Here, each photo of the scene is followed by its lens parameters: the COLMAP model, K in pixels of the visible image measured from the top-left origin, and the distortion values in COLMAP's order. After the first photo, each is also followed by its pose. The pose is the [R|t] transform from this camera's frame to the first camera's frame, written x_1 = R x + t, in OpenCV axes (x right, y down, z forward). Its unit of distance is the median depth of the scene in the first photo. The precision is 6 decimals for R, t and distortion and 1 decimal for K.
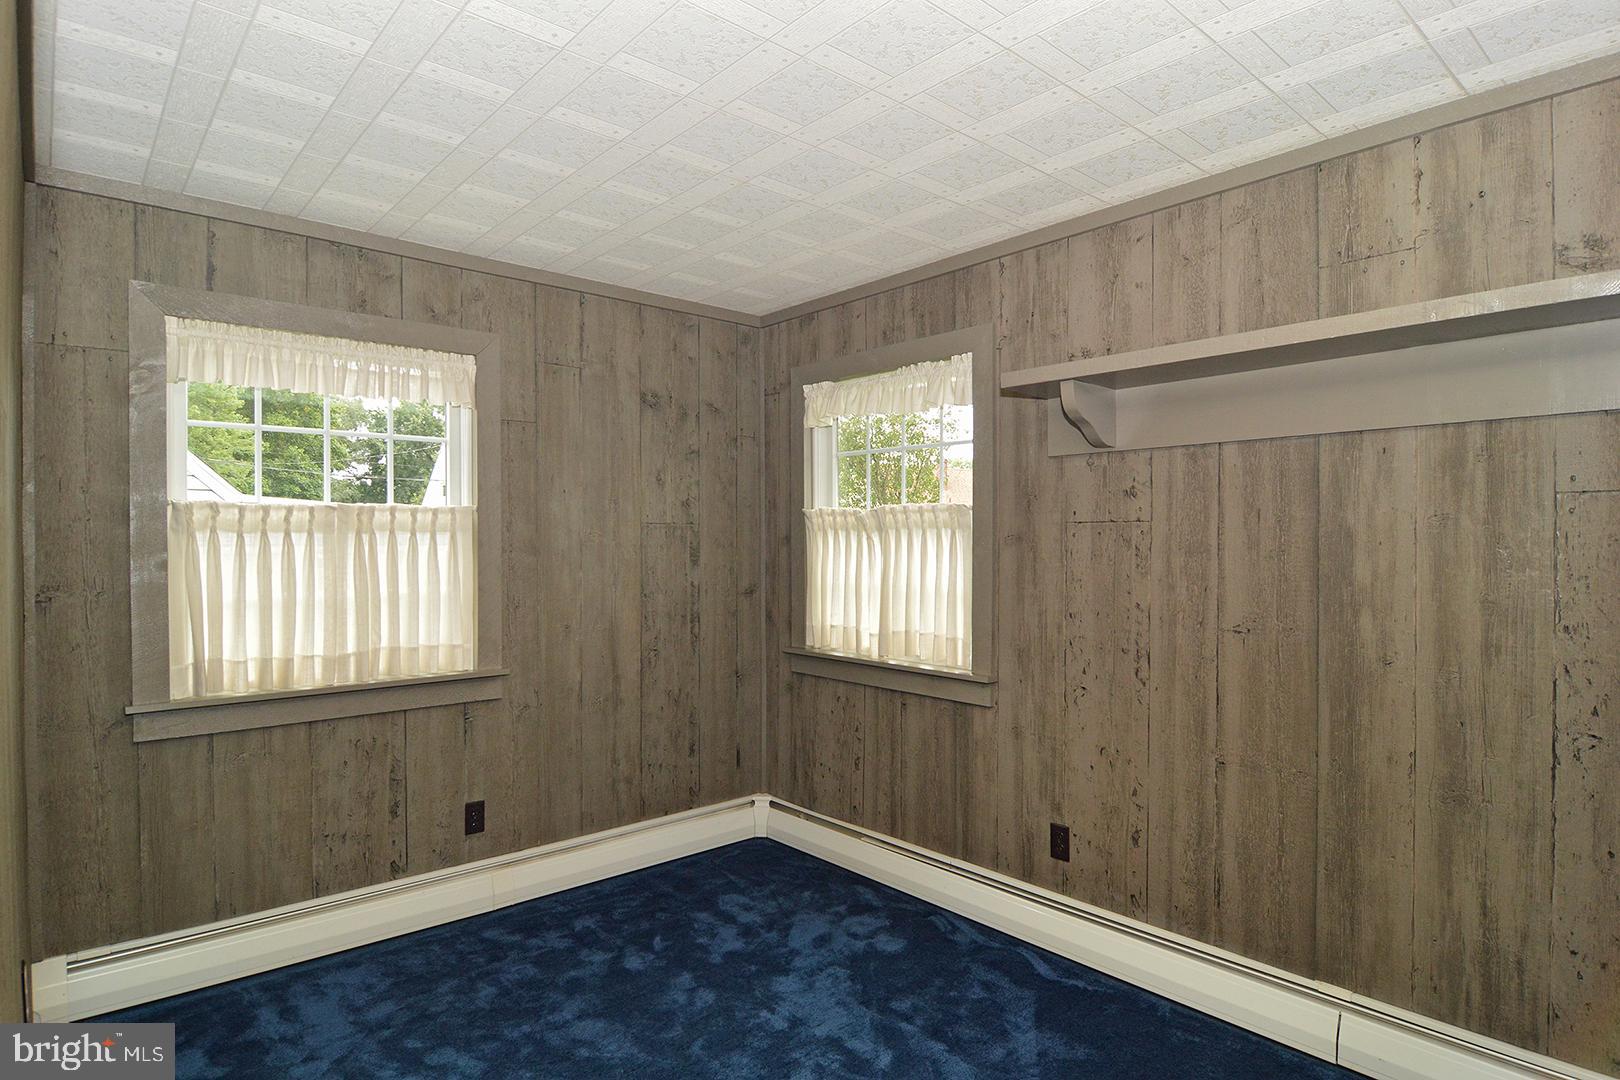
lens RADIAL K [[870.3, 0, 844.3], [0, 870.3, 539.9], [0, 0, 1]] dist [-0.003695, -0.012737]
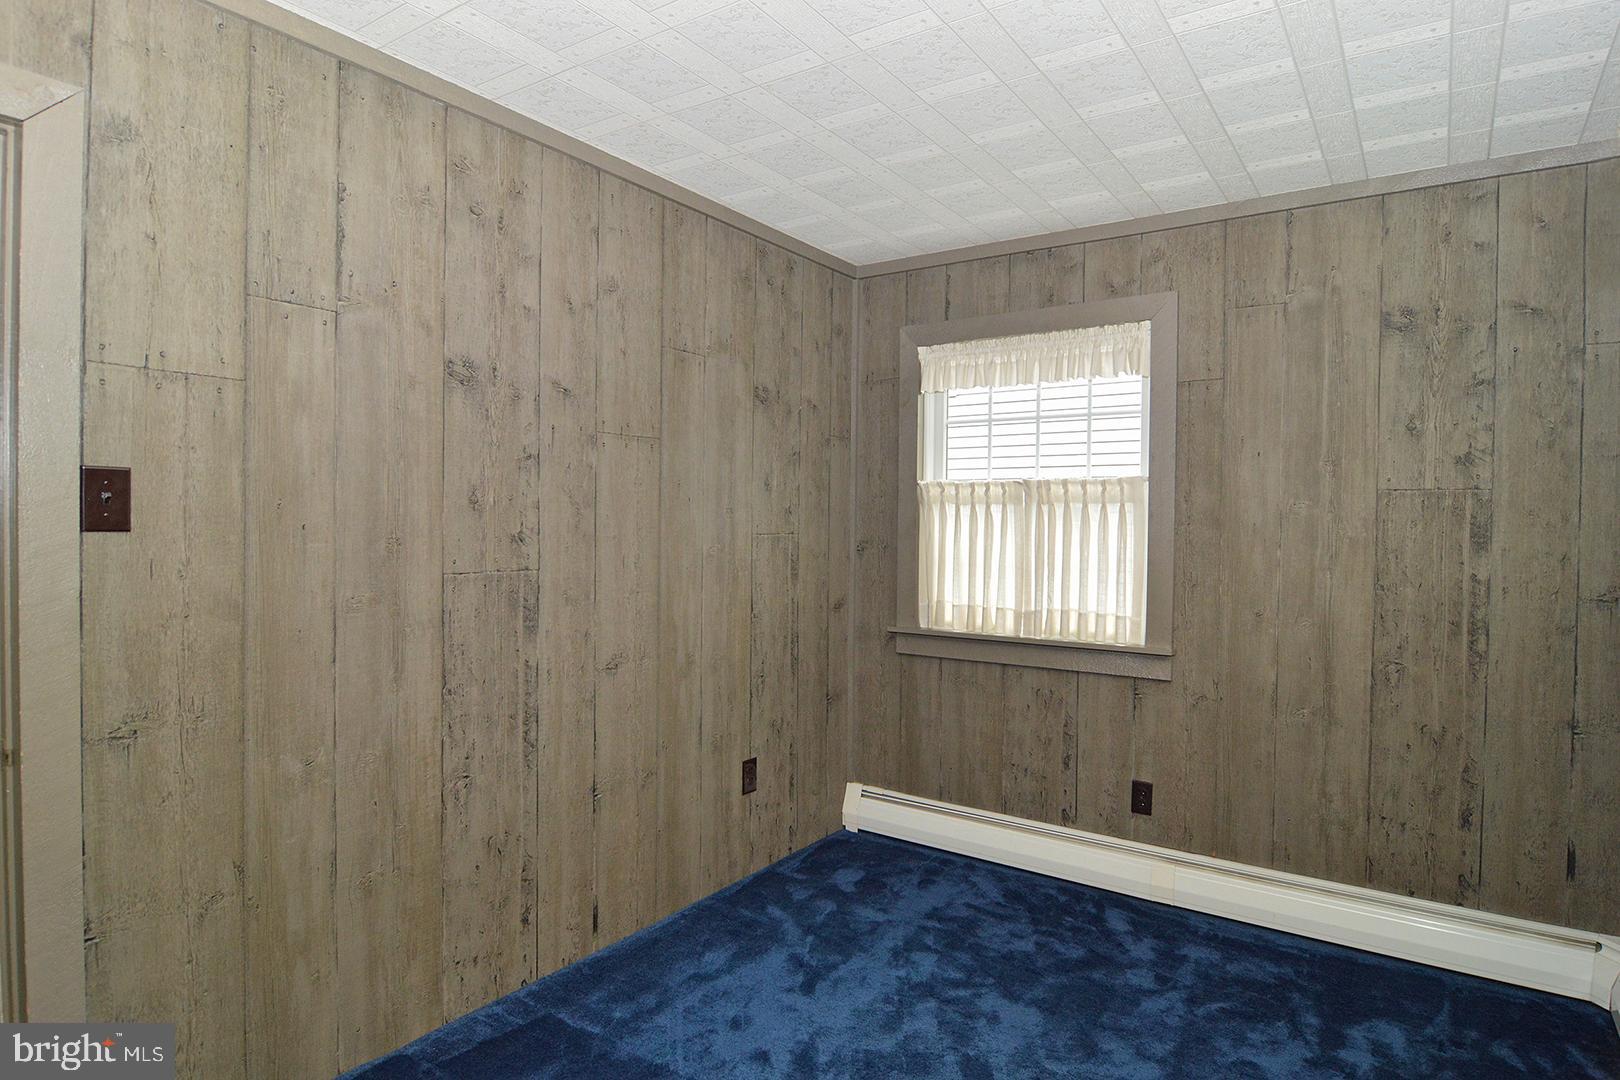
lens RADIAL K [[915.6, 0, 802.7], [0, 915.6, 518.1], [0, 0, 1]] dist [-0.023183, -0.001303]
pose [[0.217645, 0.006470, -0.976007, 0.386854], [-0.007397, 0.999960, 0.004980, 0.004384], [0.976000, 0.006136, 0.217684, 0.327023]]
